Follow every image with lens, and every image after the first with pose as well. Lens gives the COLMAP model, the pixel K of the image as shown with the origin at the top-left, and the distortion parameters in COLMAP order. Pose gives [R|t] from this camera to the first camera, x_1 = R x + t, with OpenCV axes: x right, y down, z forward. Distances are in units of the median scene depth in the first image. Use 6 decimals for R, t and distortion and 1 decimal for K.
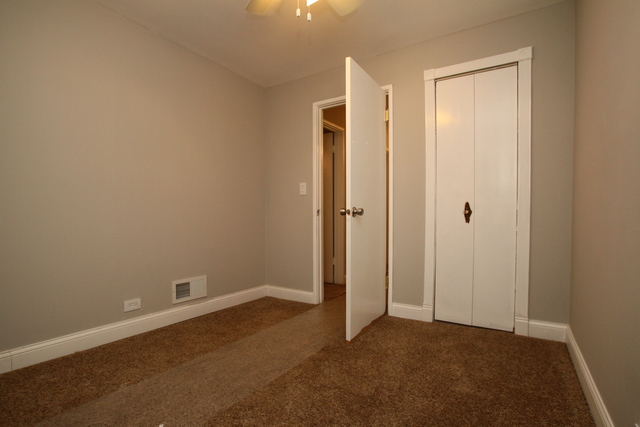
lens RADIAL K [[320.1, 0, 322.6], [0, 320.1, 225.3], [0, 0, 1]] dist [-0.084465, 0.040630]
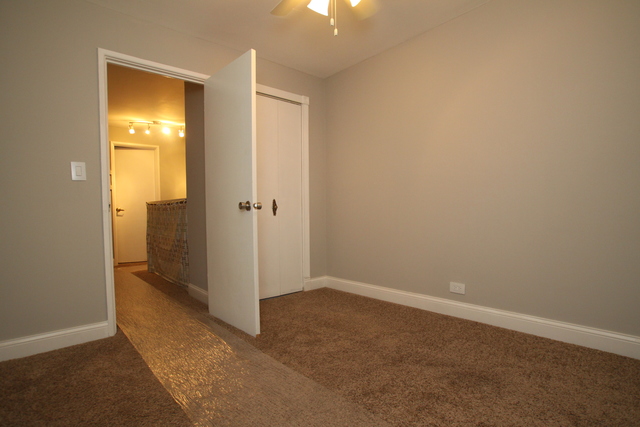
lens RADIAL K [[320.1, 0, 322.6], [0, 320.1, 225.3], [0, 0, 1]] dist [-0.084465, 0.040630]
pose [[0.272617, -0.043199, 0.961152, -0.790047], [0.041272, 0.998597, 0.033175, -0.003683], [-0.961237, 0.030625, 0.274018, 0.511234]]
